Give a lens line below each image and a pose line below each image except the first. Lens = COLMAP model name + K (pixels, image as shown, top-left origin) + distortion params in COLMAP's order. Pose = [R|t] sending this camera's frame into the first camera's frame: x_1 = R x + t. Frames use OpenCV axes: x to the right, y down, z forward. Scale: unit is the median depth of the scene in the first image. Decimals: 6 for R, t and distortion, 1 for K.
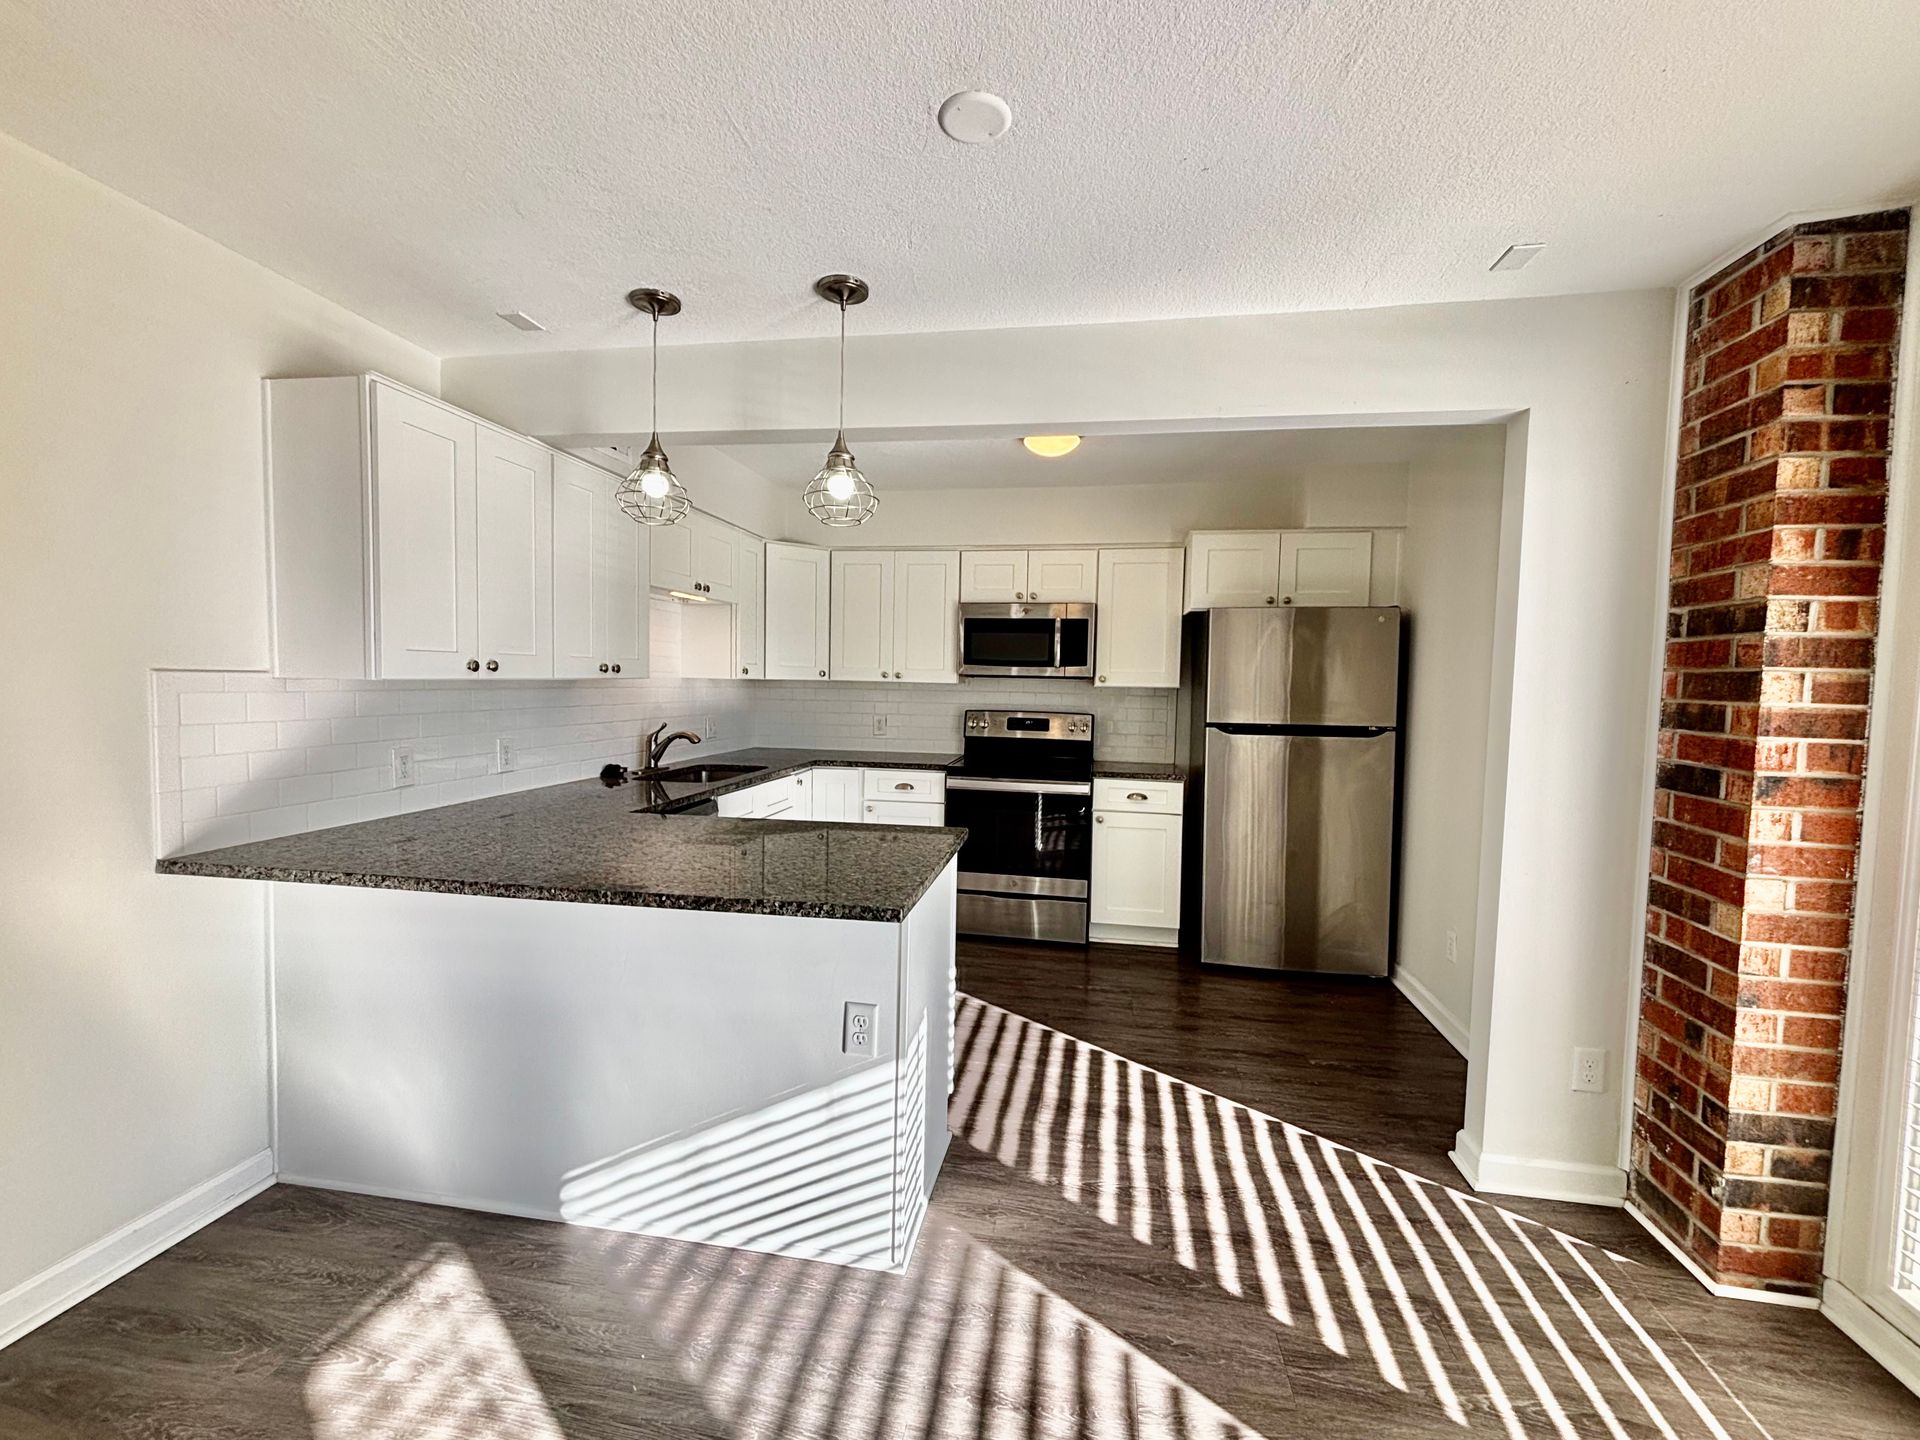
lens RADIAL K [[806.6, 0, 962.8], [0, 806.6, 717.8], [0, 0, 1]] dist [0.000637, -0.000456]
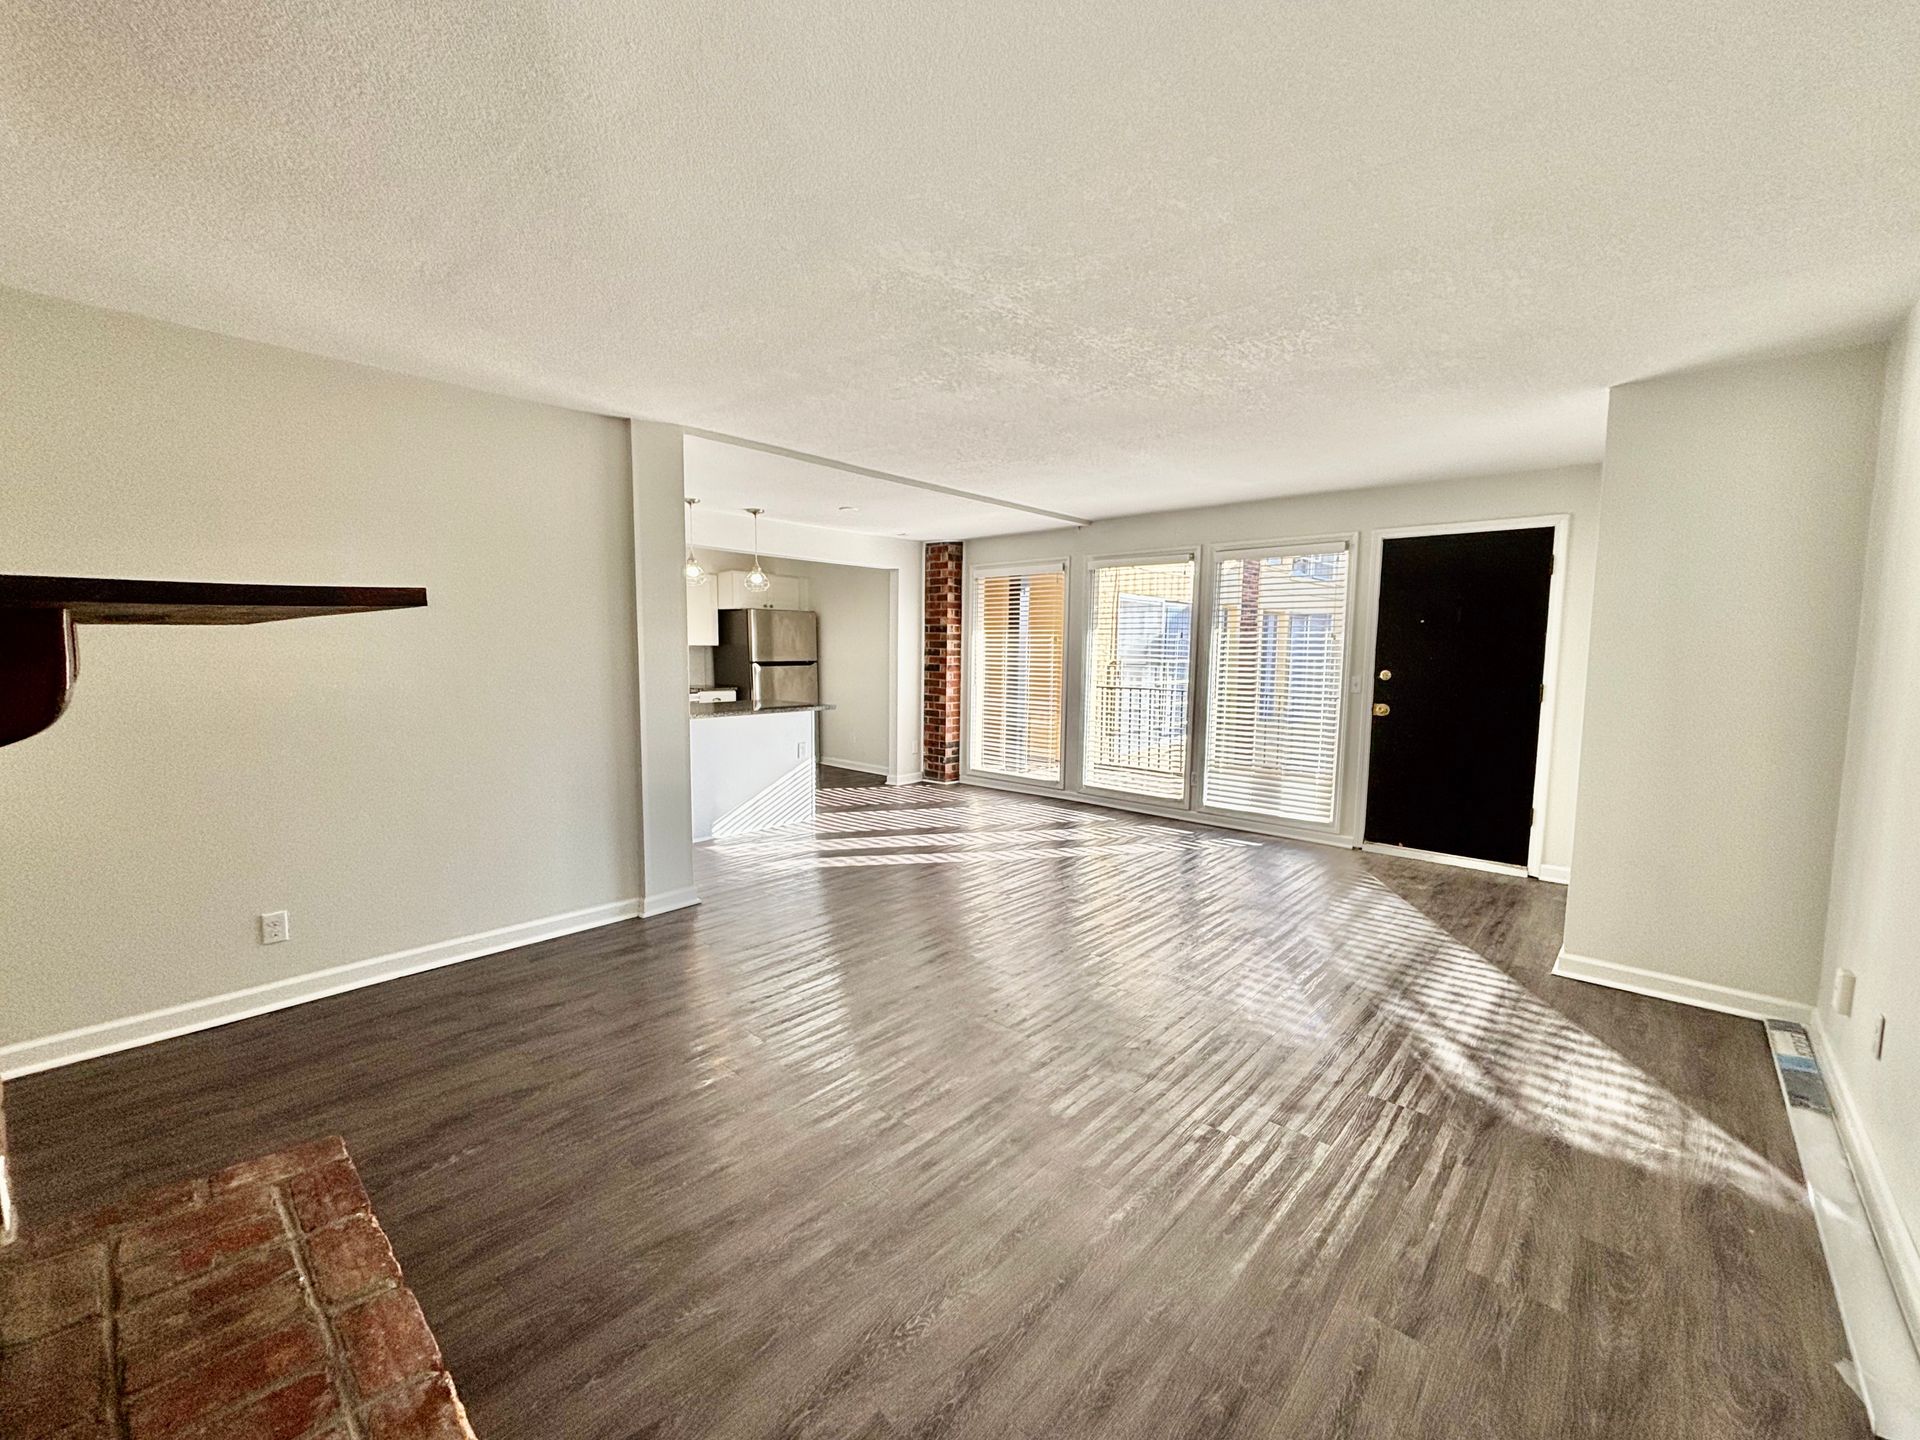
lens RADIAL K [[806.6, 0, 932.4], [0, 806.6, 722.7], [0, 0, 1]] dist [0.000637, -0.000456]
pose [[0.553522, -0.093416, 0.827579, -2.510490], [0.041461, 0.995548, 0.084644, 0.008211], [-0.831802, -0.012540, 0.554931, -1.269143]]
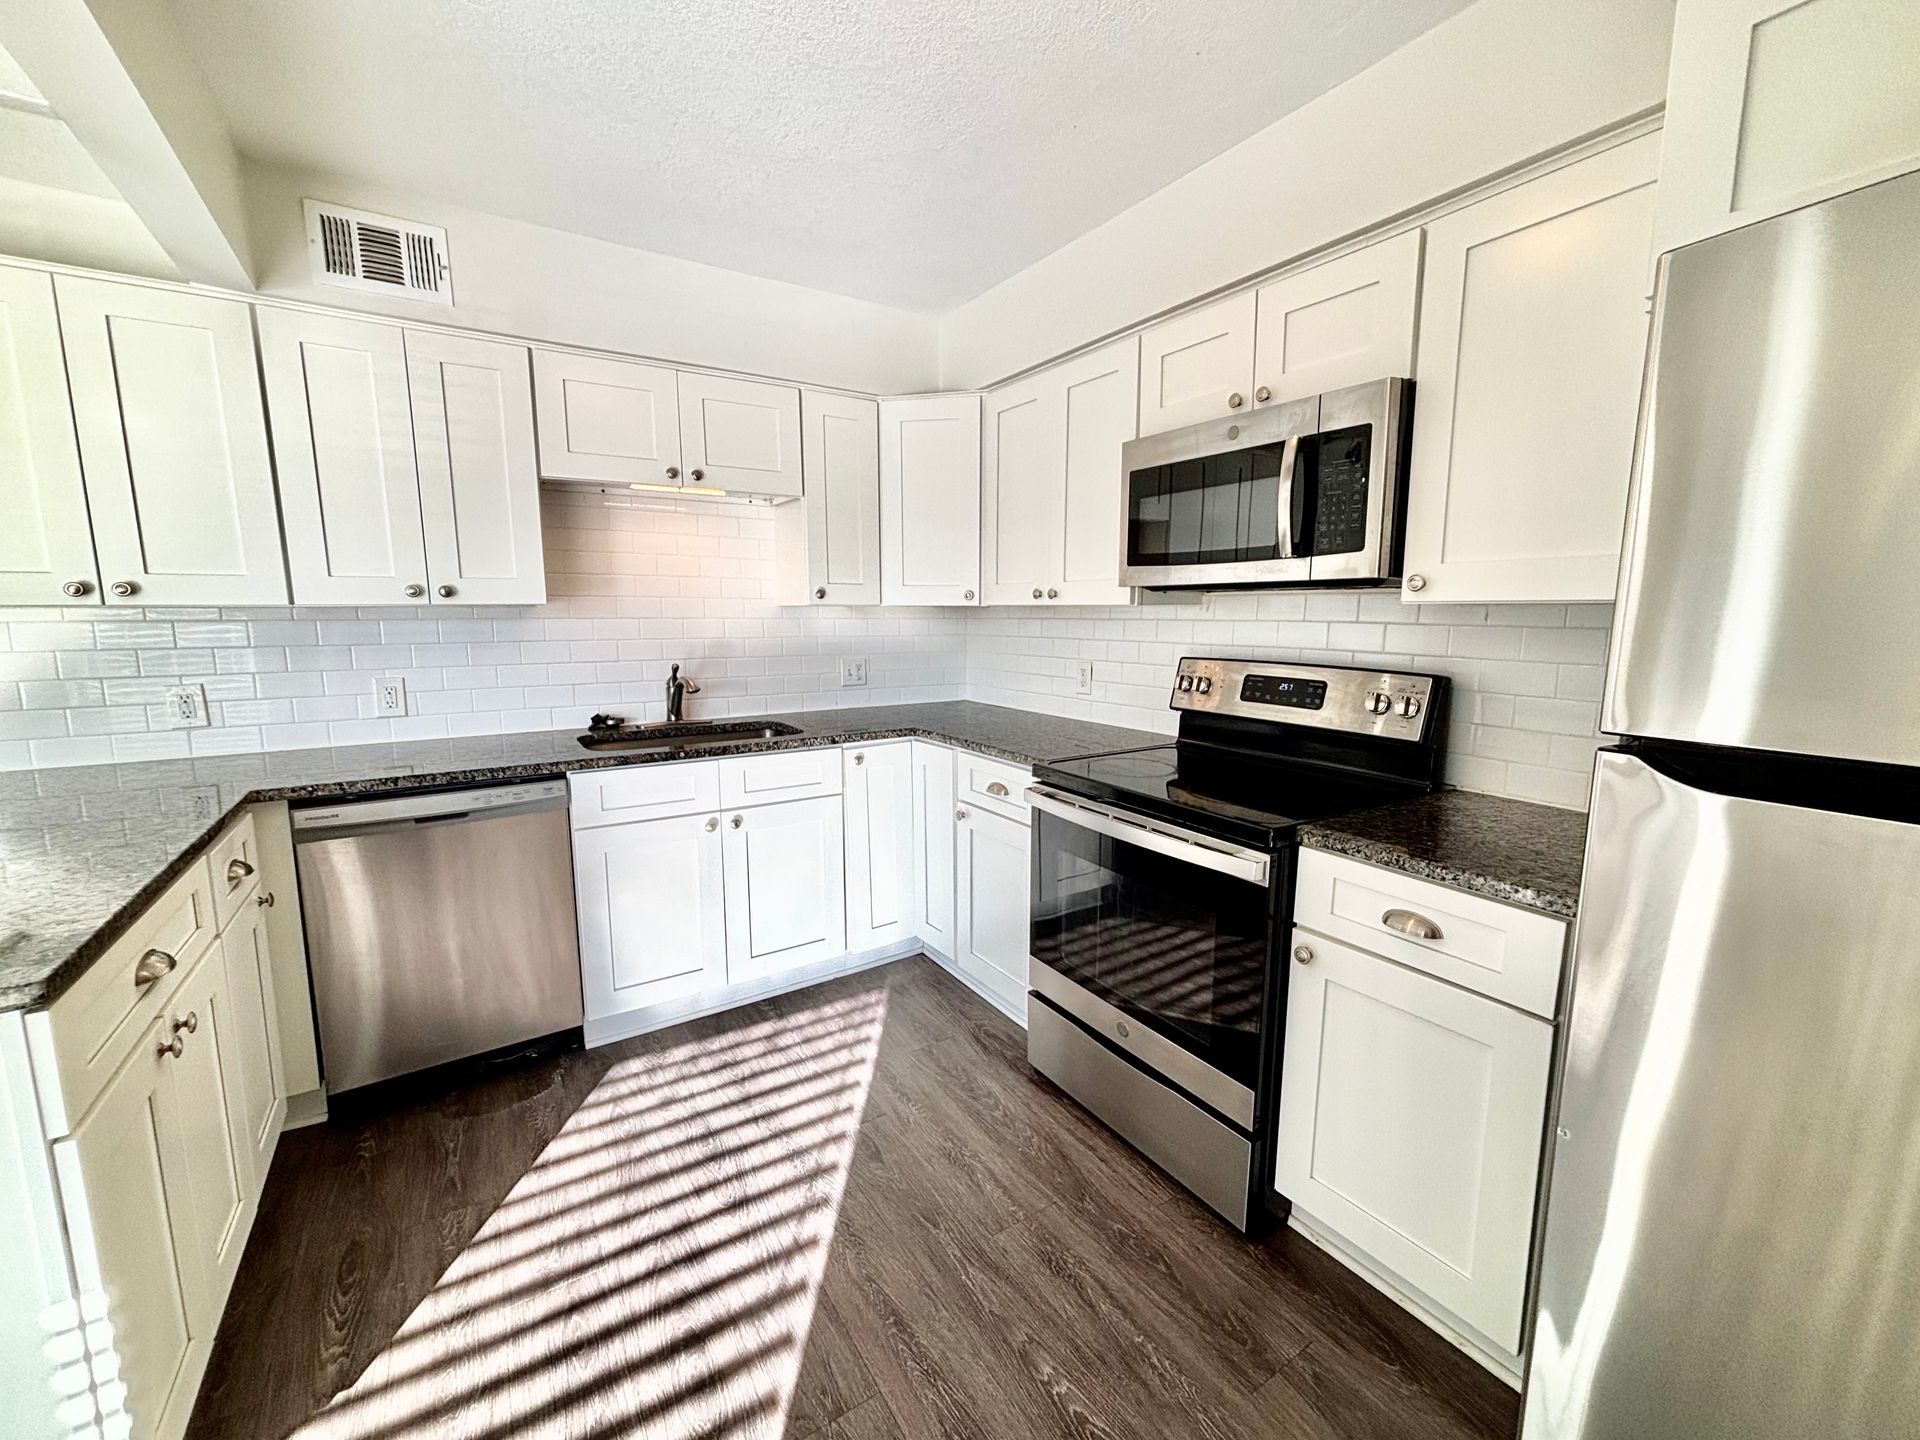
lens RADIAL K [[806.6, 0, 951.0], [0, 806.6, 725.7], [0, 0, 1]] dist [0.000637, -0.000456]
pose [[0.671552, 0.095176, -0.734819, 0.722859], [-0.020524, 0.993725, 0.109953, -0.046508], [0.740673, -0.058758, 0.669292, 1.374971]]
